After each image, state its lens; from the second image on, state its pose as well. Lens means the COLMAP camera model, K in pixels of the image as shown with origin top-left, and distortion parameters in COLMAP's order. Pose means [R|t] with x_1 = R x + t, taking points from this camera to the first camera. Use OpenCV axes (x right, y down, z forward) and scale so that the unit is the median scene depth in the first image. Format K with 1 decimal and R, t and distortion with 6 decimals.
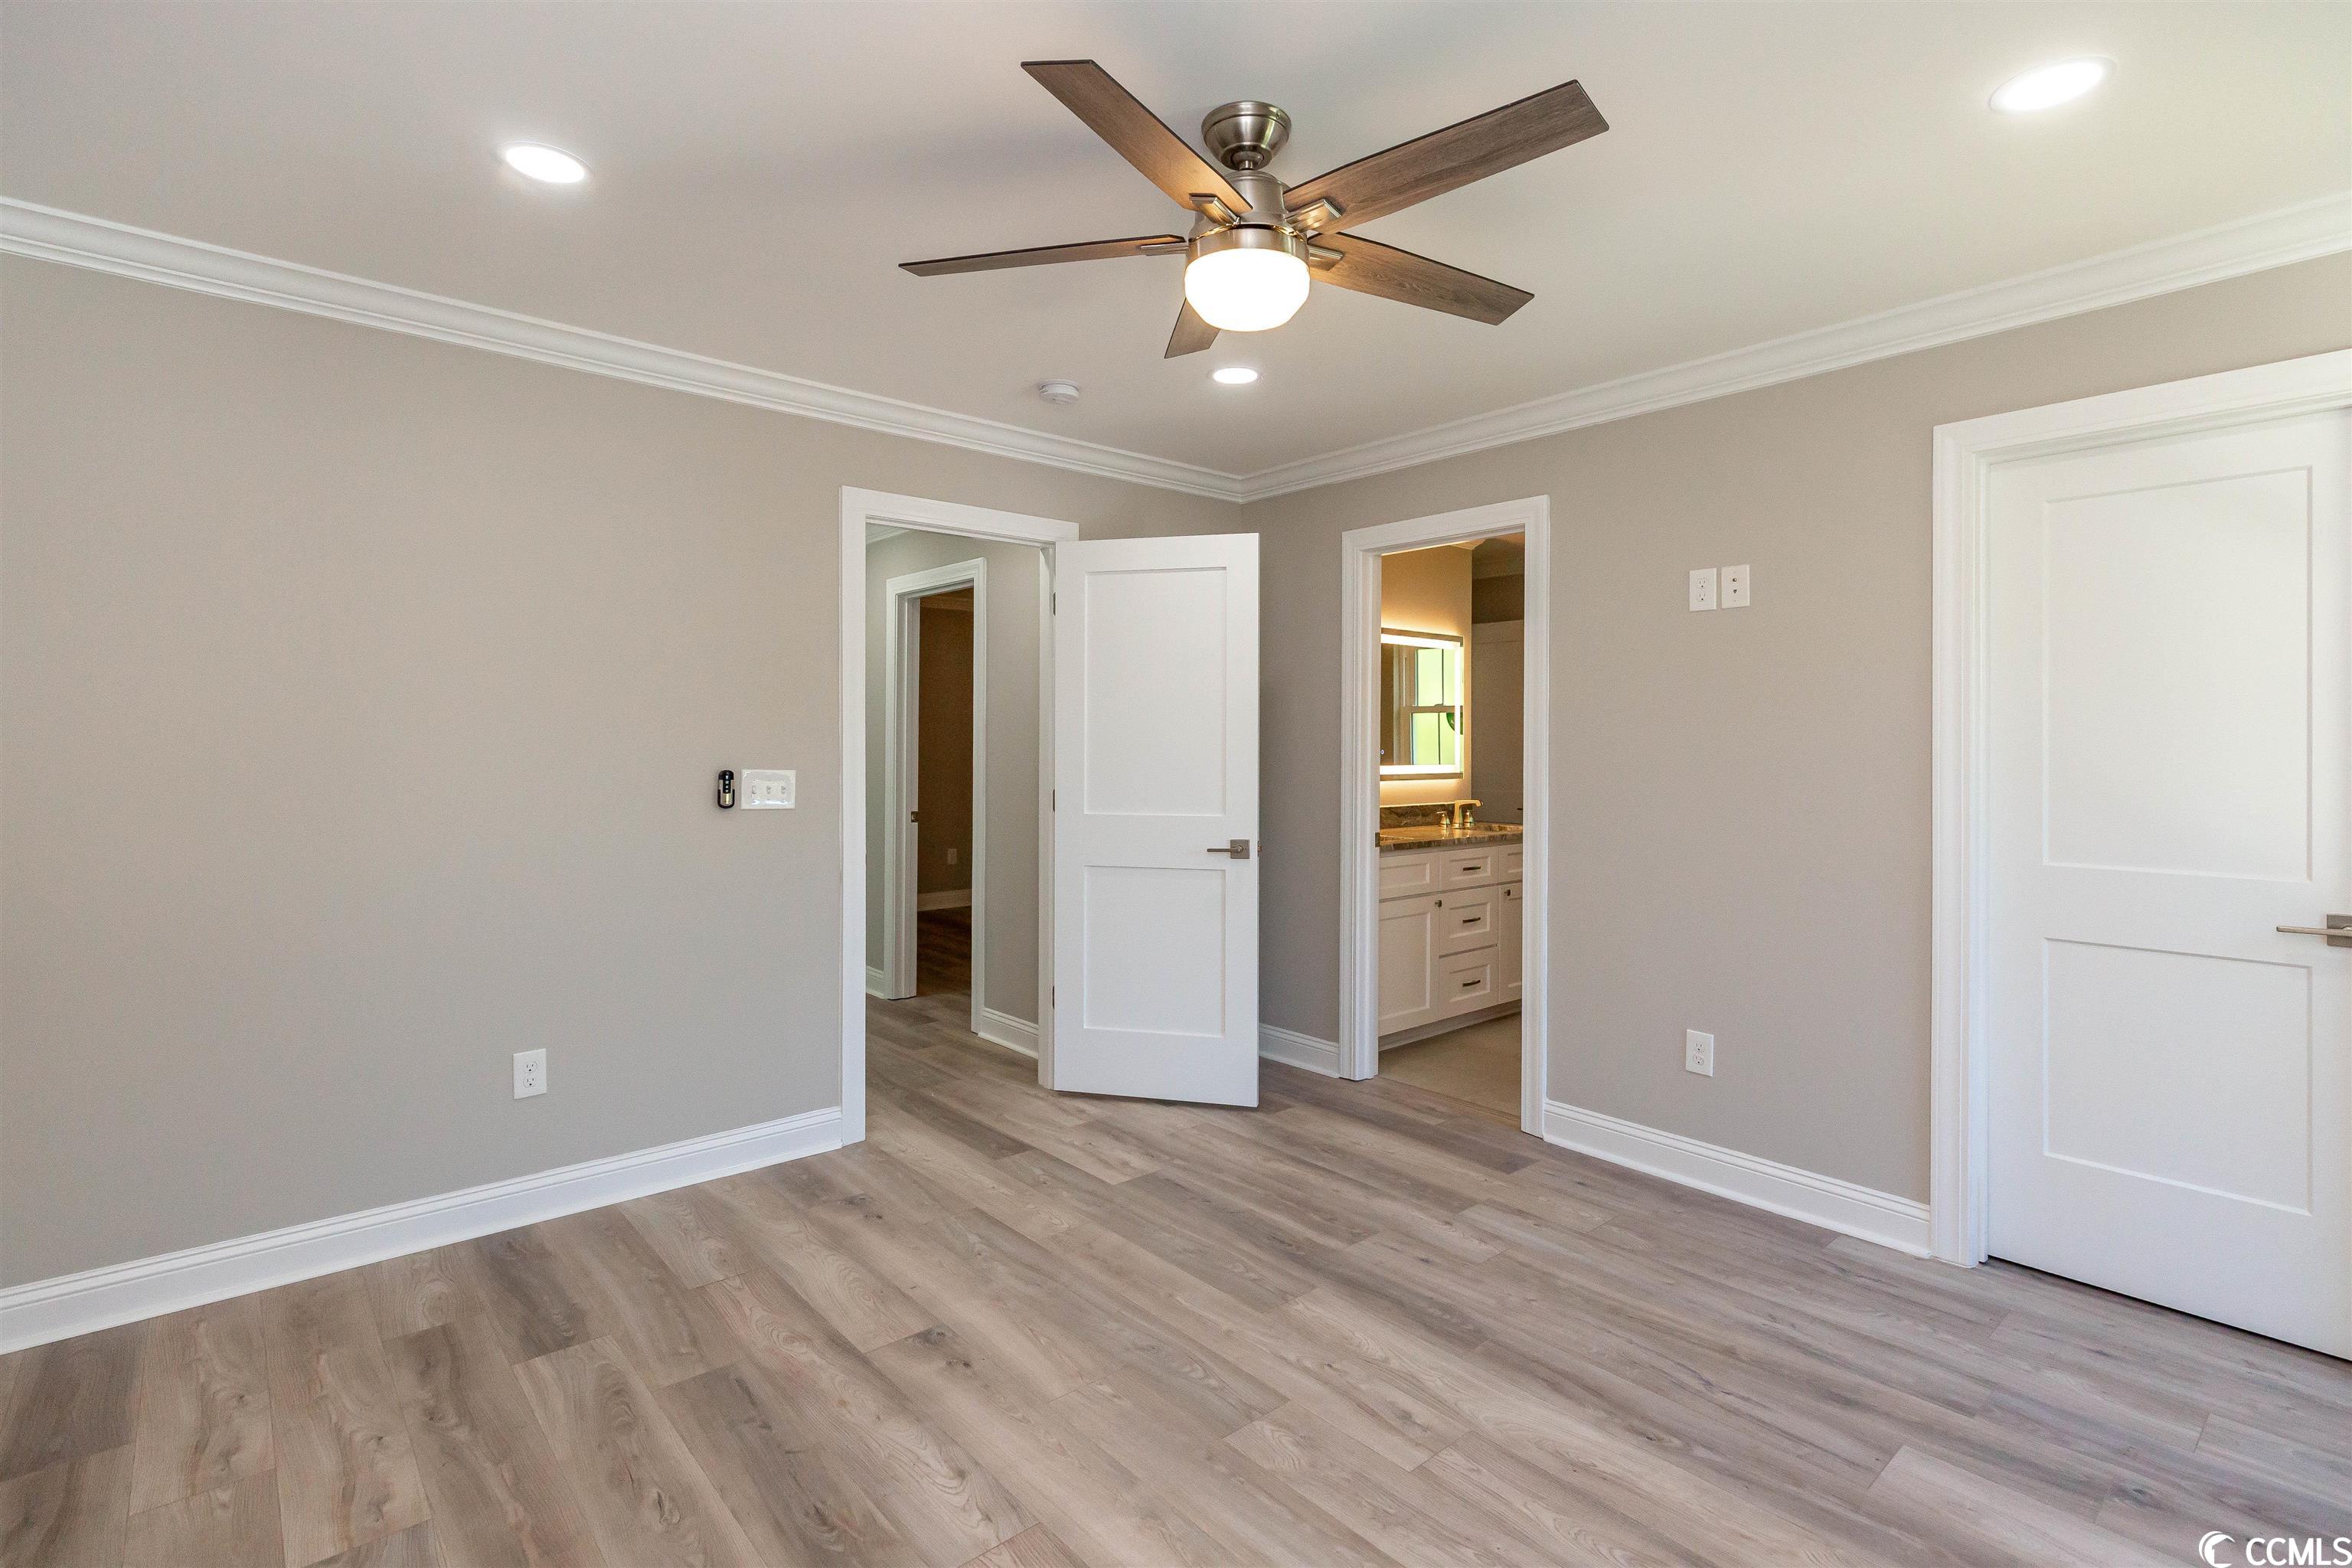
lens RADIAL K [[1131.1, 0, 1113.2], [0, 1131.1, 731.4], [0, 0, 1]] dist [0.007245, -0.000019]
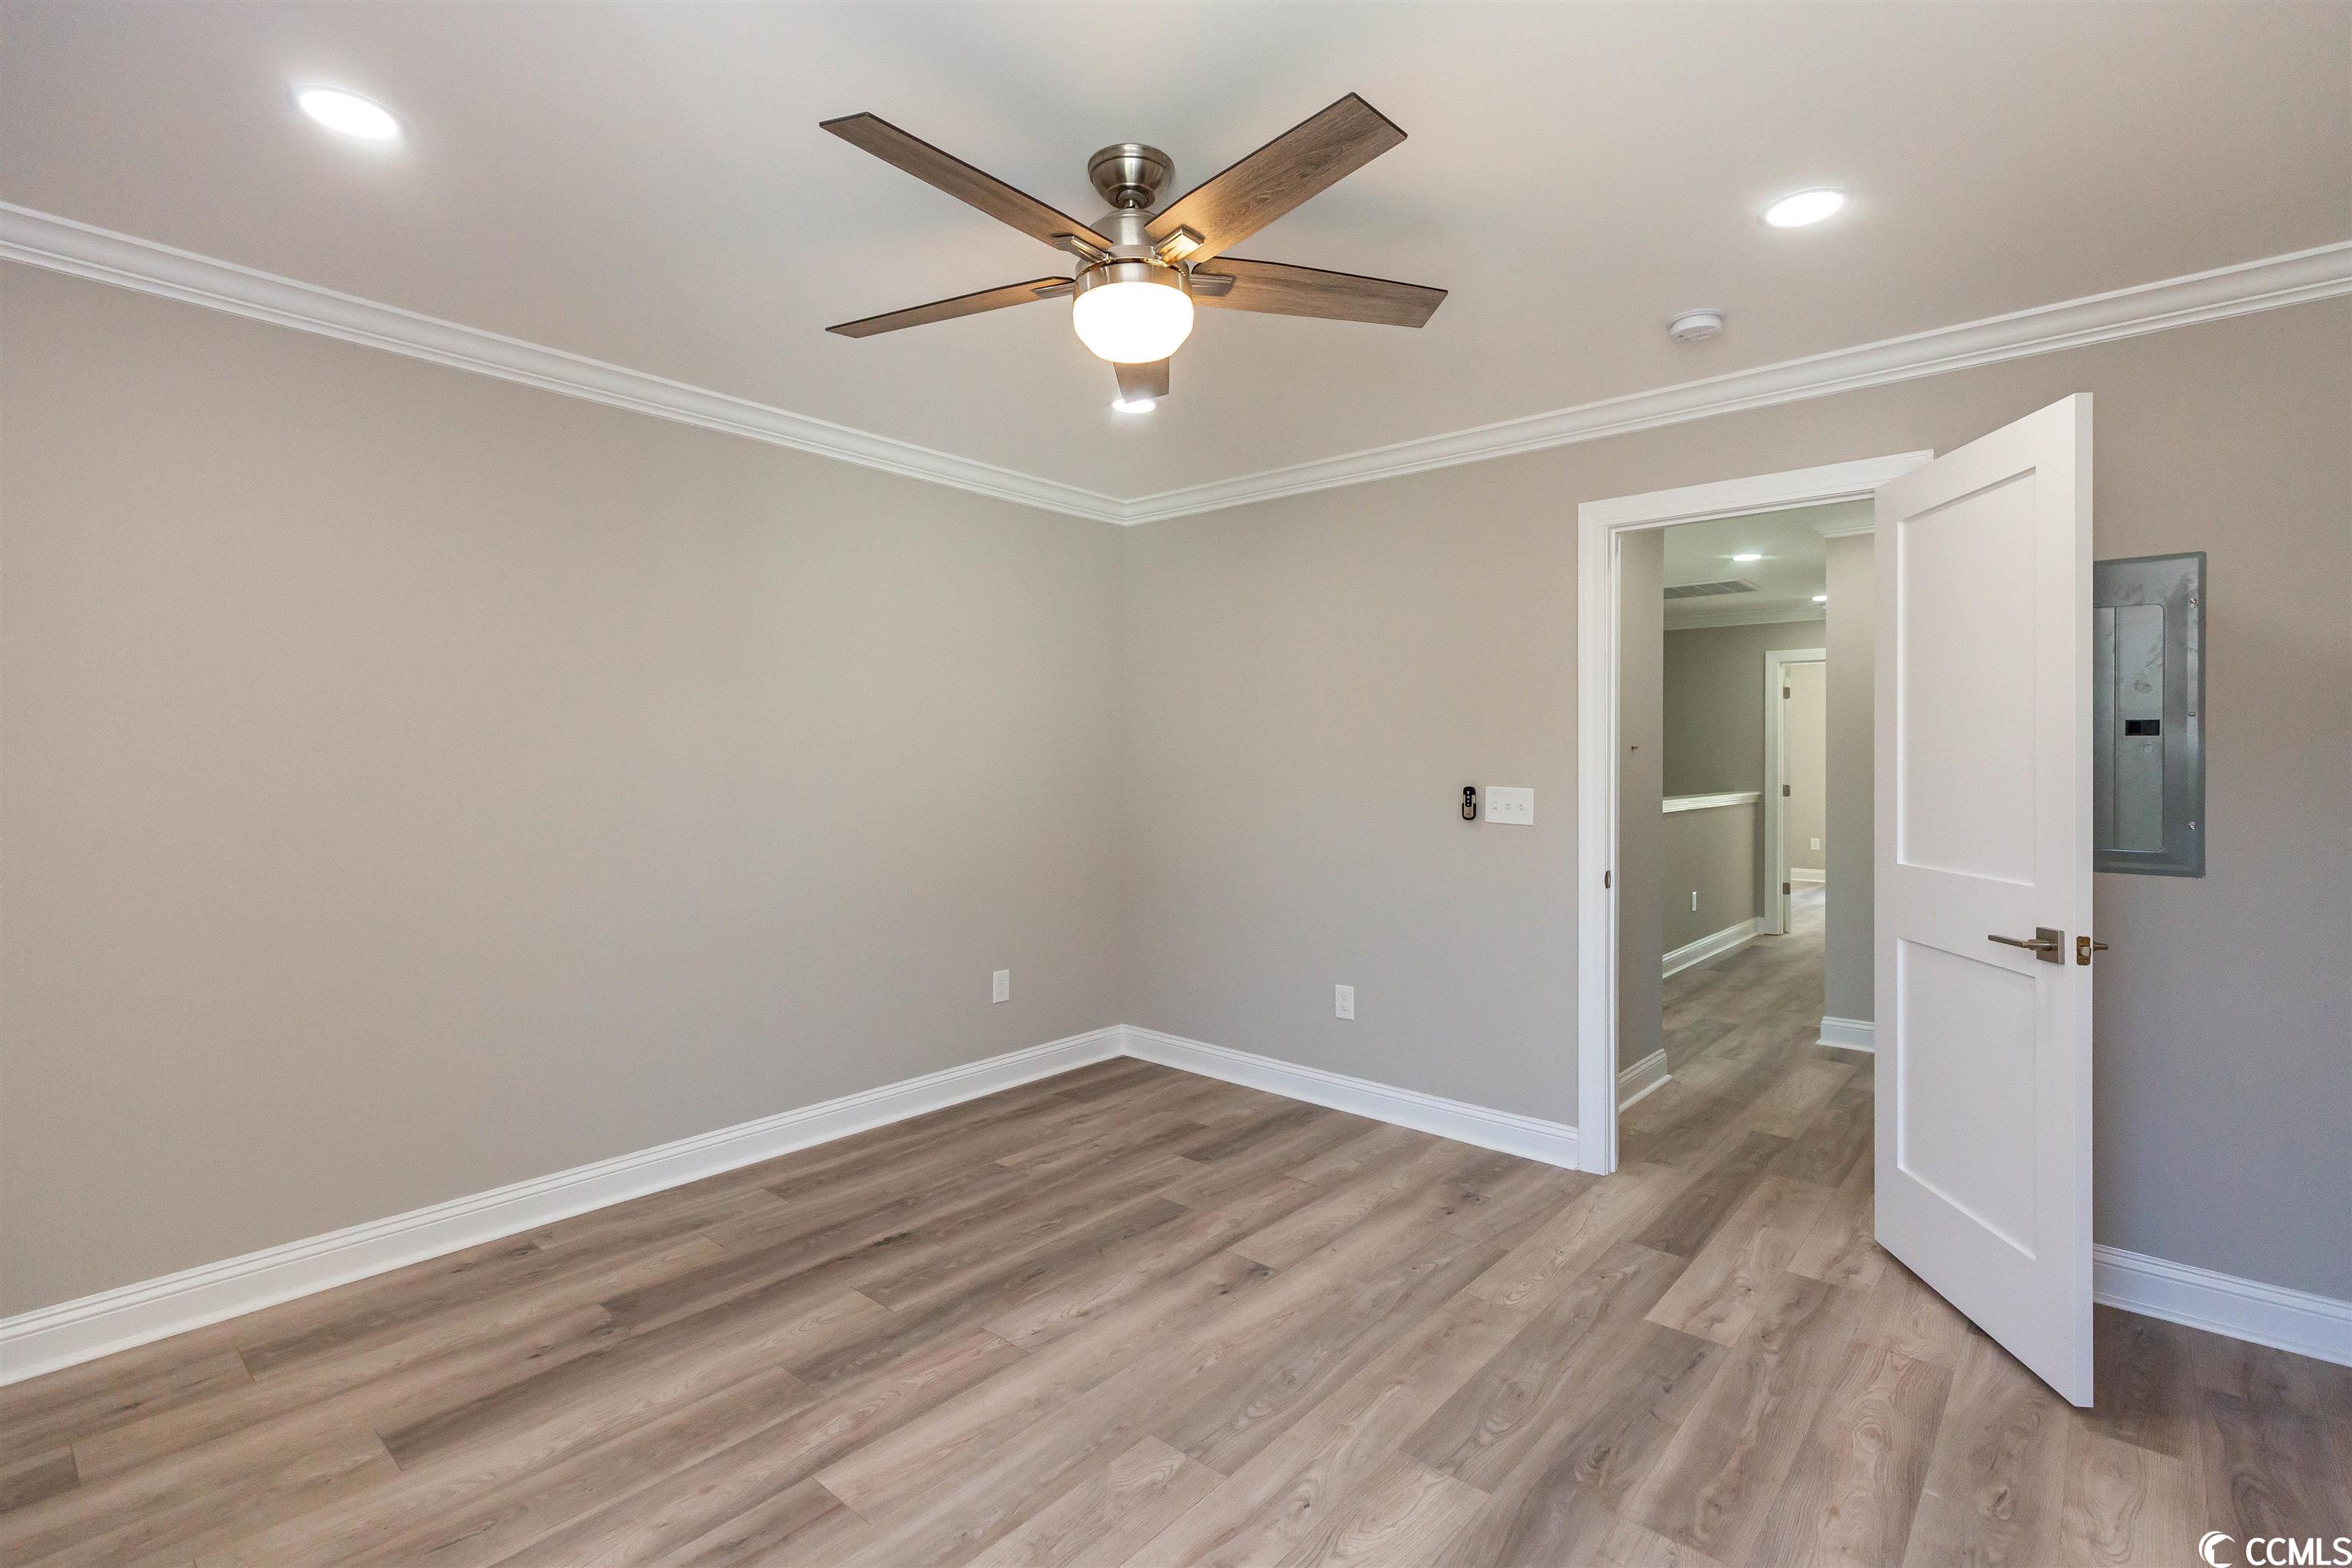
lens RADIAL K [[1060.0, 0, 1196.4], [0, 1060.0, 755.4], [0, 0, 1]] dist [0.009352, -0.000732]
pose [[0.174522, -0.007576, -0.984624, 0.754442], [0.008381, 0.999946, -0.006209, 0.008745], [0.984618, -0.007169, 0.174576, 0.623002]]
